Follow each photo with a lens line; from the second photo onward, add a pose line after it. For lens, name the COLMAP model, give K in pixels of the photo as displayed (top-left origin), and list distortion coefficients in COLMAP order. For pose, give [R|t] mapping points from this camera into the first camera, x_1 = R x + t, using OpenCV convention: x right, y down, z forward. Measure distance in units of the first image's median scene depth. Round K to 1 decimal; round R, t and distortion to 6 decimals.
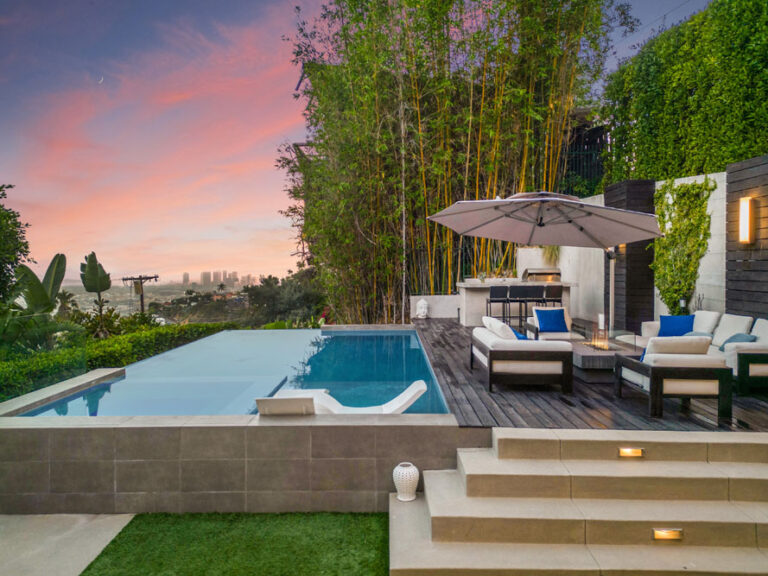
lens RADIAL K [[545.4, 0, 386.1], [0, 545.4, 278.6], [0, 0, 1]] dist [0.034042, -0.005246]
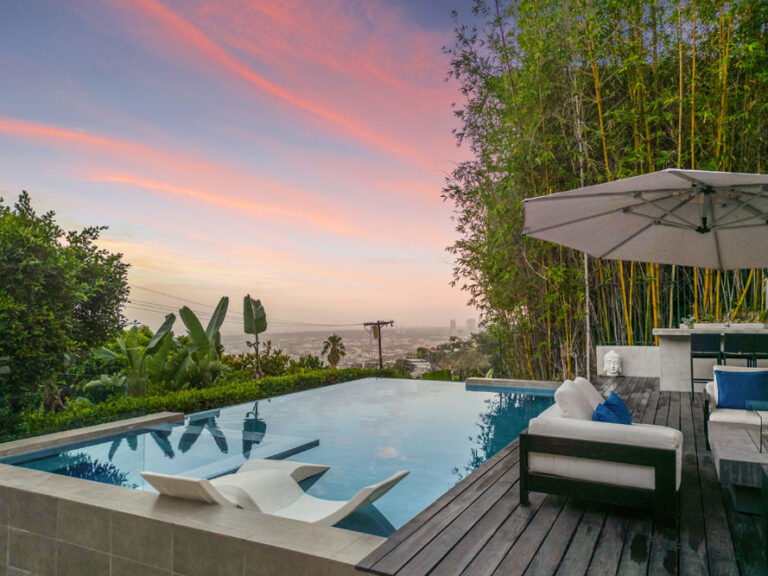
lens RADIAL K [[561.6, 0, 382.8], [0, 561.6, 308.1], [0, 0, 1]] dist [0.041044, -0.005432]
pose [[0.891132, -0.005541, -0.453710, 0.138965], [-0.008781, 0.999528, -0.029454, 0.005077], [0.453659, 0.030231, 0.890663, 0.153722]]
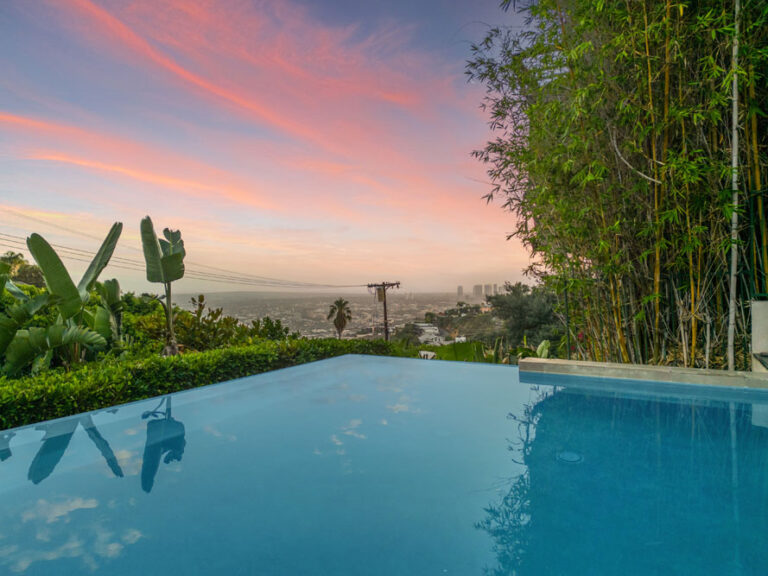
lens RADIAL K [[545.4, 0, 386.1], [0, 545.4, 278.6], [0, 0, 1]] dist [0.034042, -0.005246]
pose [[0.886292, 0.000318, -0.463126, -0.008569], [-0.011521, 0.999705, -0.021361, 0.026889], [0.462983, 0.024268, 0.886035, 0.486806]]
